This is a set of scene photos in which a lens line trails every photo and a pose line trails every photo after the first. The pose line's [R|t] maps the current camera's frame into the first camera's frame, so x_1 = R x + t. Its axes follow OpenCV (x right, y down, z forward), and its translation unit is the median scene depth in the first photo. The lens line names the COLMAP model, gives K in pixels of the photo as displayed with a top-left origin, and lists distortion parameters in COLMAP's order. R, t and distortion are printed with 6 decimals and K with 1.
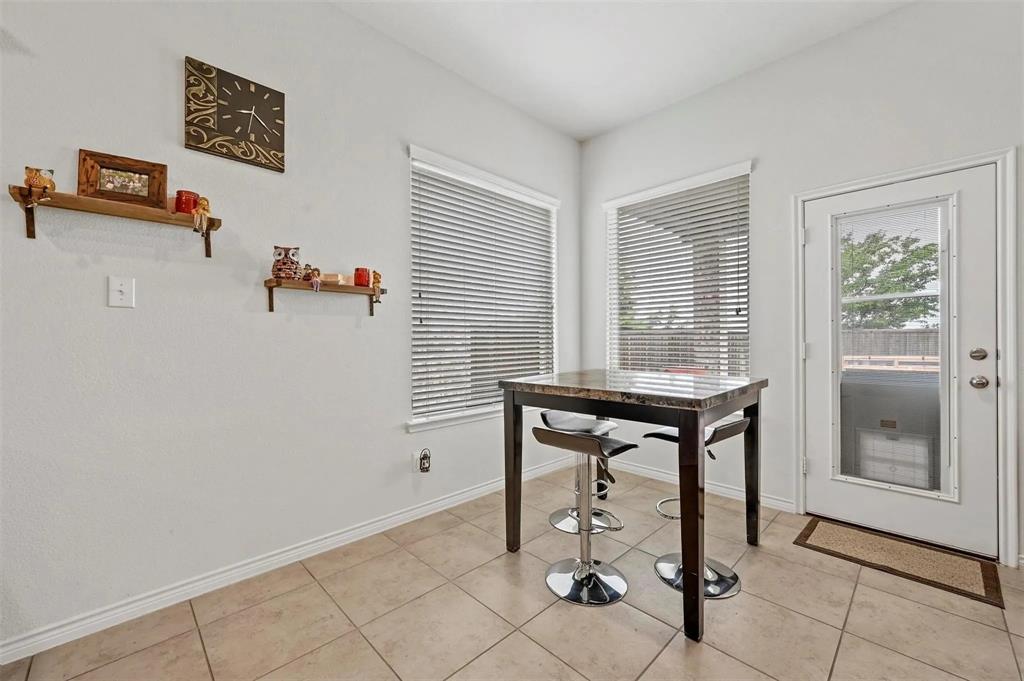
lens RADIAL K [[404.9, 0, 511.8], [0, 404.9, 340.7], [0, 0, 1]] dist [-0.002027, -0.000105]
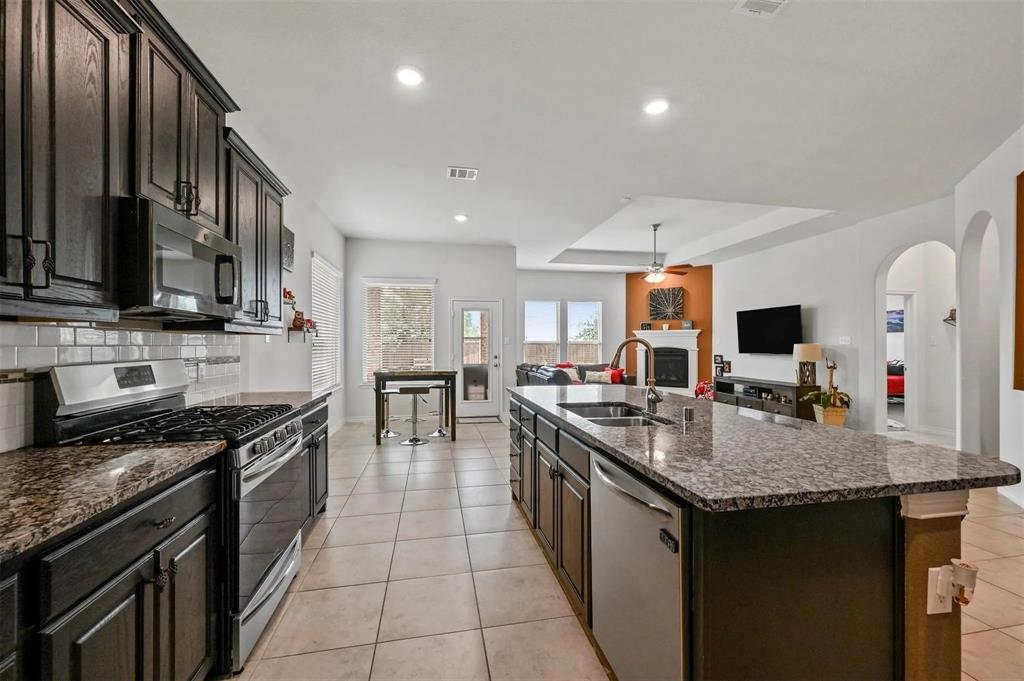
lens RADIAL K [[404.9, 0, 511.4], [0, 404.9, 343.1], [0, 0, 1]] dist [-0.002027, -0.000105]
pose [[0.550894, 0.006303, 0.834551, -1.464477], [-0.002679, 0.999980, -0.005784, -0.056612], [-0.834571, 0.000950, 0.550900, -0.895833]]
